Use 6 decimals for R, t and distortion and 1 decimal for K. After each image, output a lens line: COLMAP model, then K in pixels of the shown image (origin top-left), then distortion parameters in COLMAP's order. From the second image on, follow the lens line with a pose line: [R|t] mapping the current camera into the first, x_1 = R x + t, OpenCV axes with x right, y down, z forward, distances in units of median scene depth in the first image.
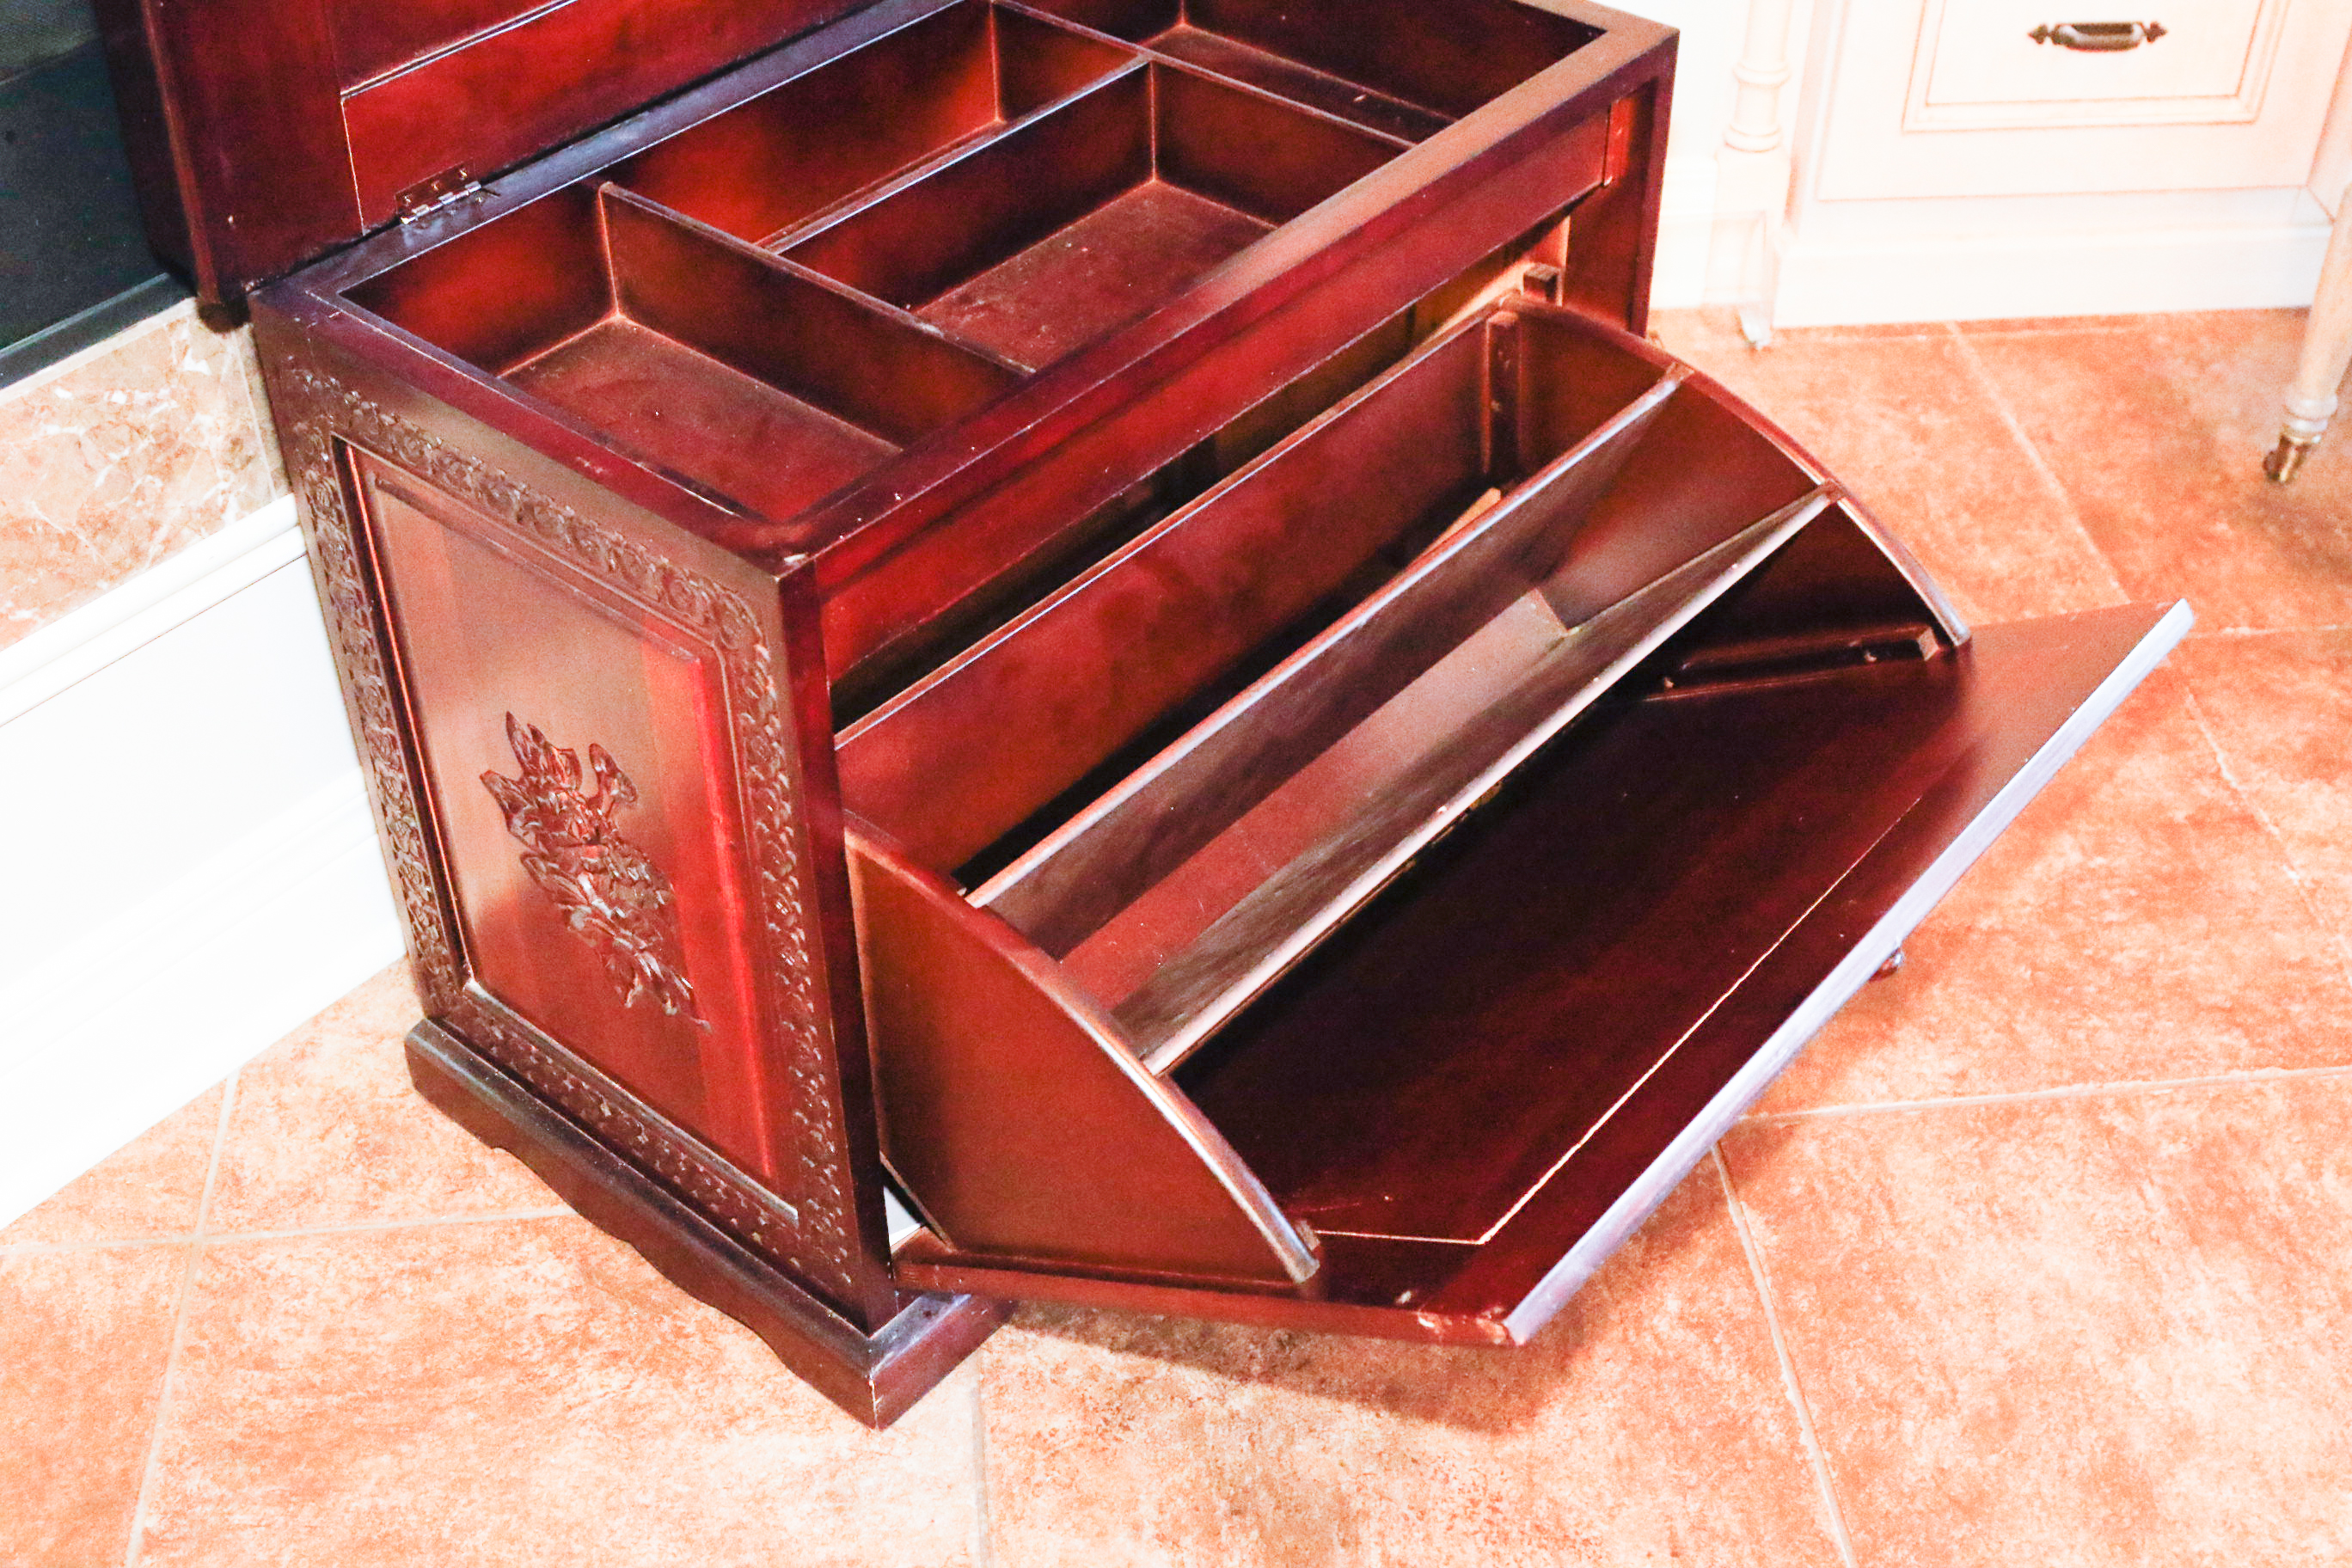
lens RADIAL K [[2779.3, 0, 1167.4], [0, 2779.3, 786.6], [0, 0, 1]] dist [-0.102858, 0.083592]
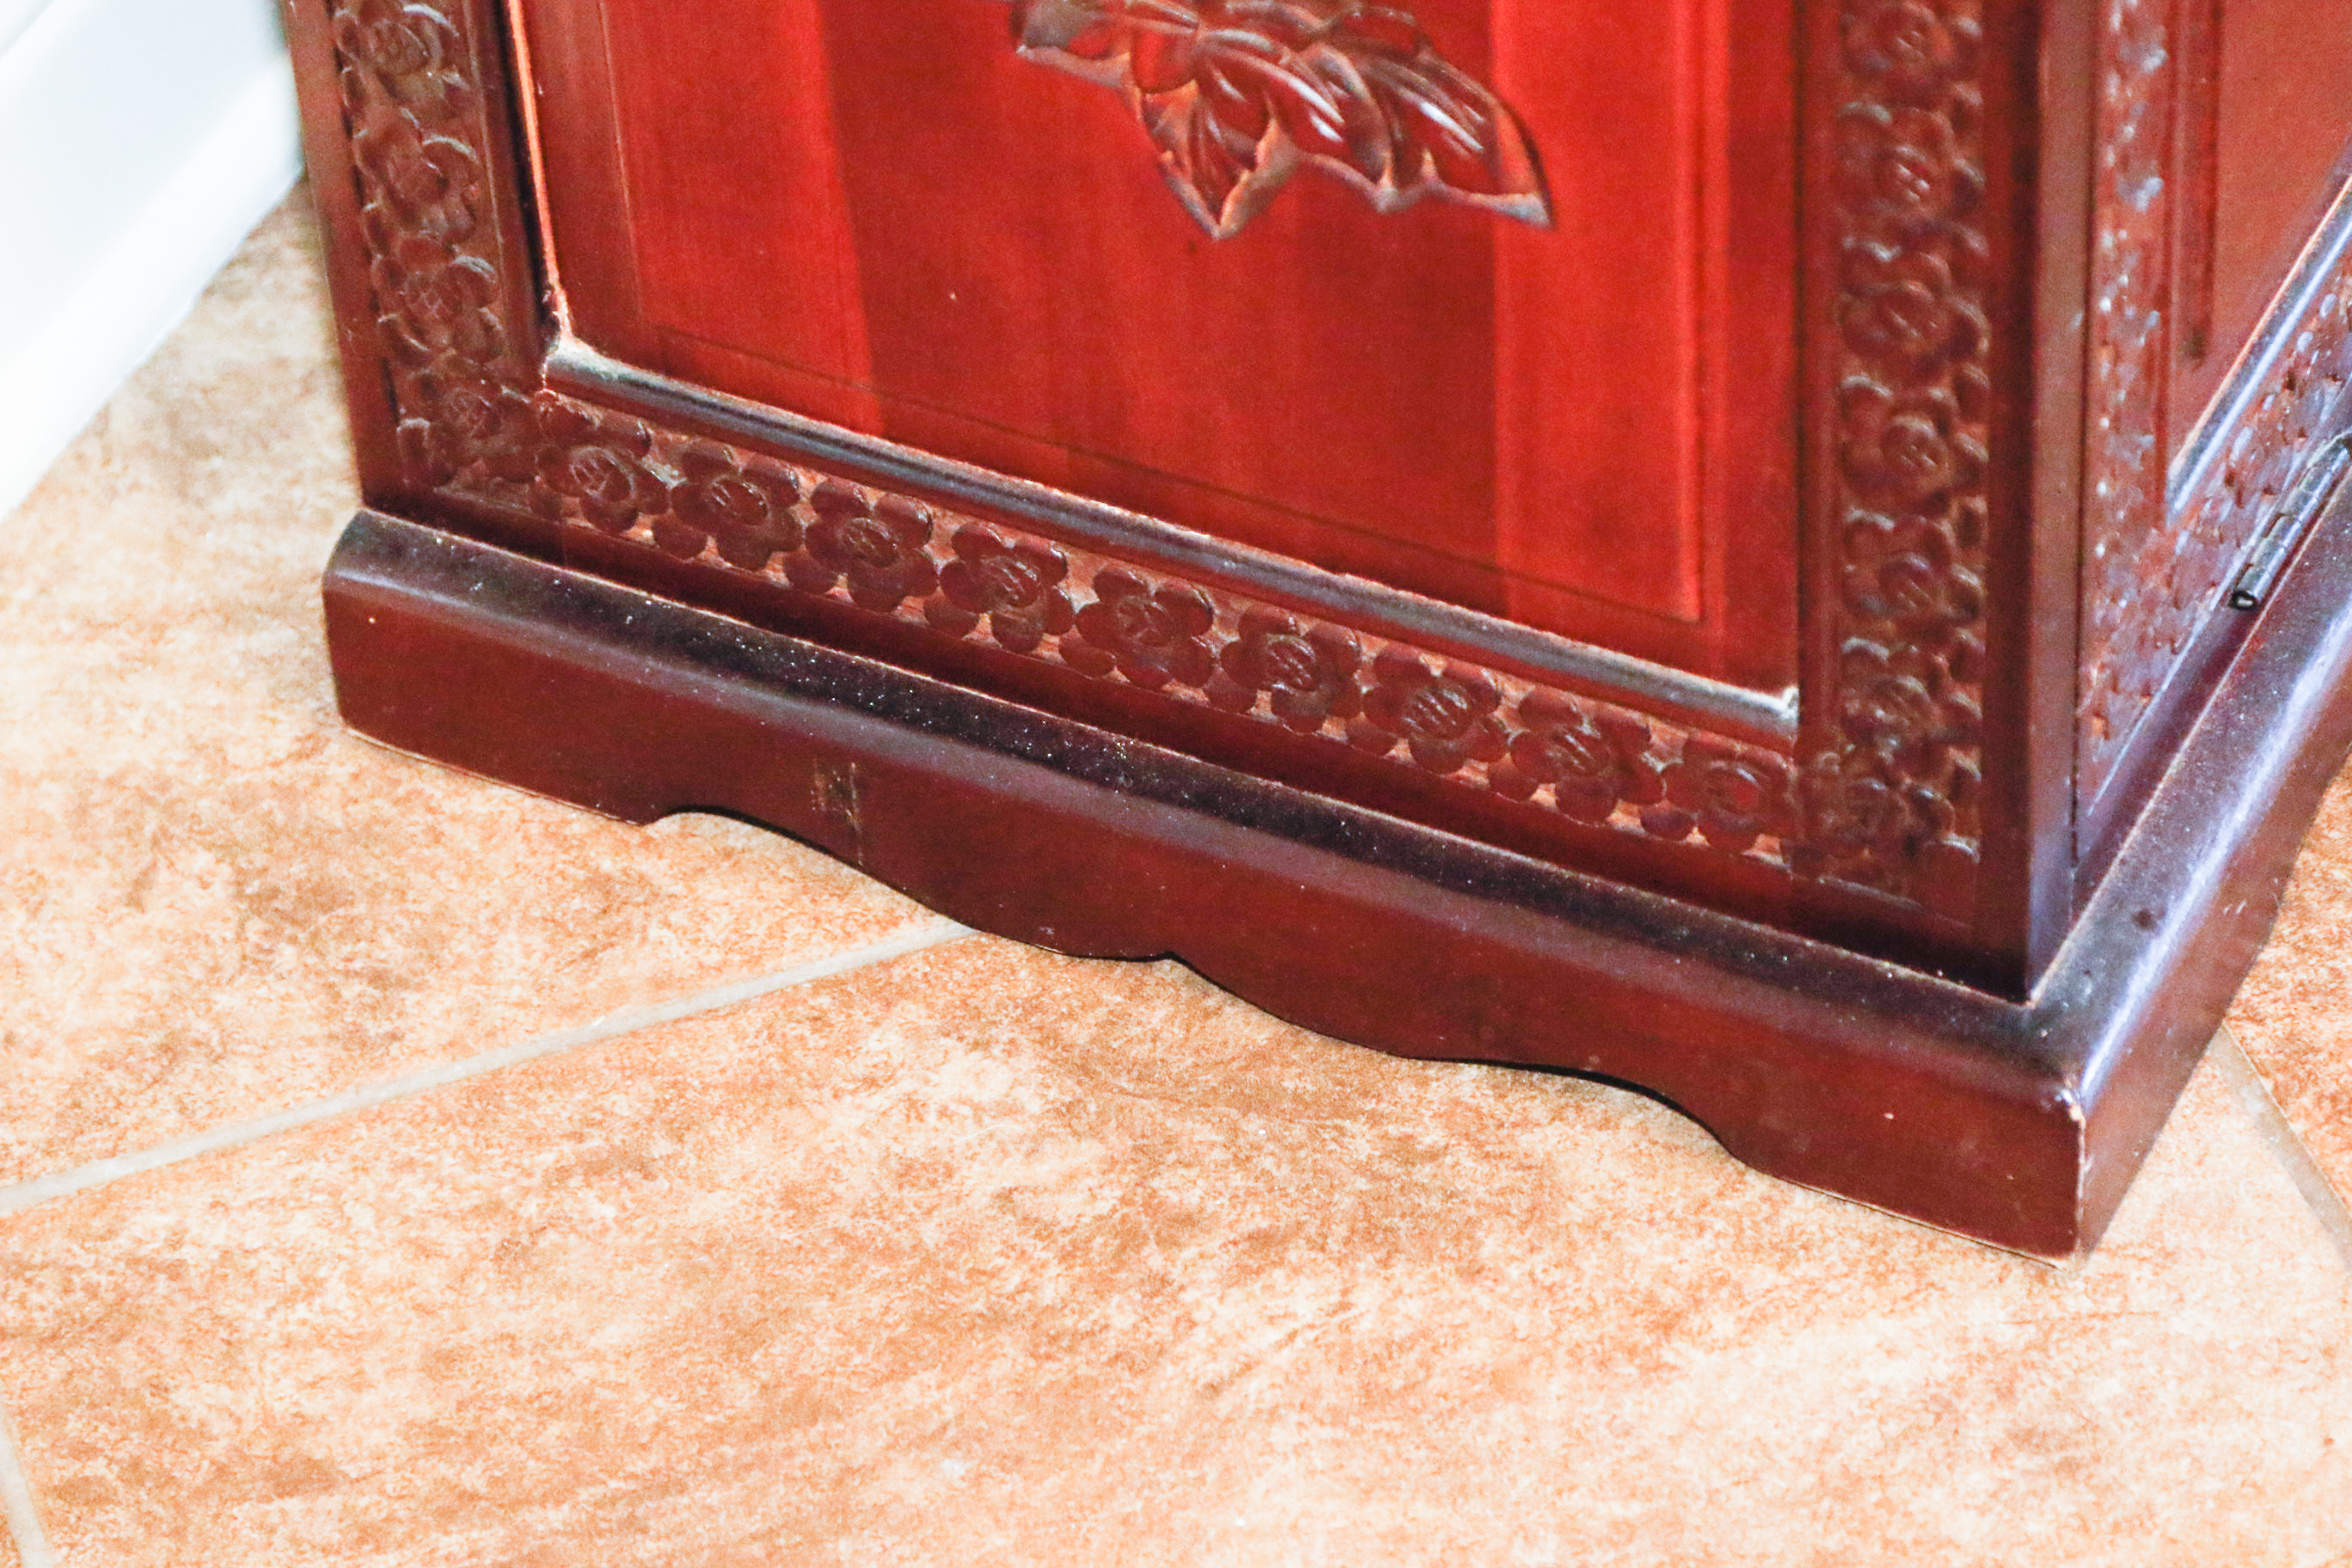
lens RADIAL K [[8498.6, 0, 1181.0], [0, 8498.6, 783.2], [0, 0, 1]] dist [0.374265, -1.347044]
pose [[0.969768, -0.193574, 0.148591, -0.367758], [0.186768, 0.980655, 0.058603, 0.081155], [-0.157060, -0.029079, 0.987161, -0.094508]]
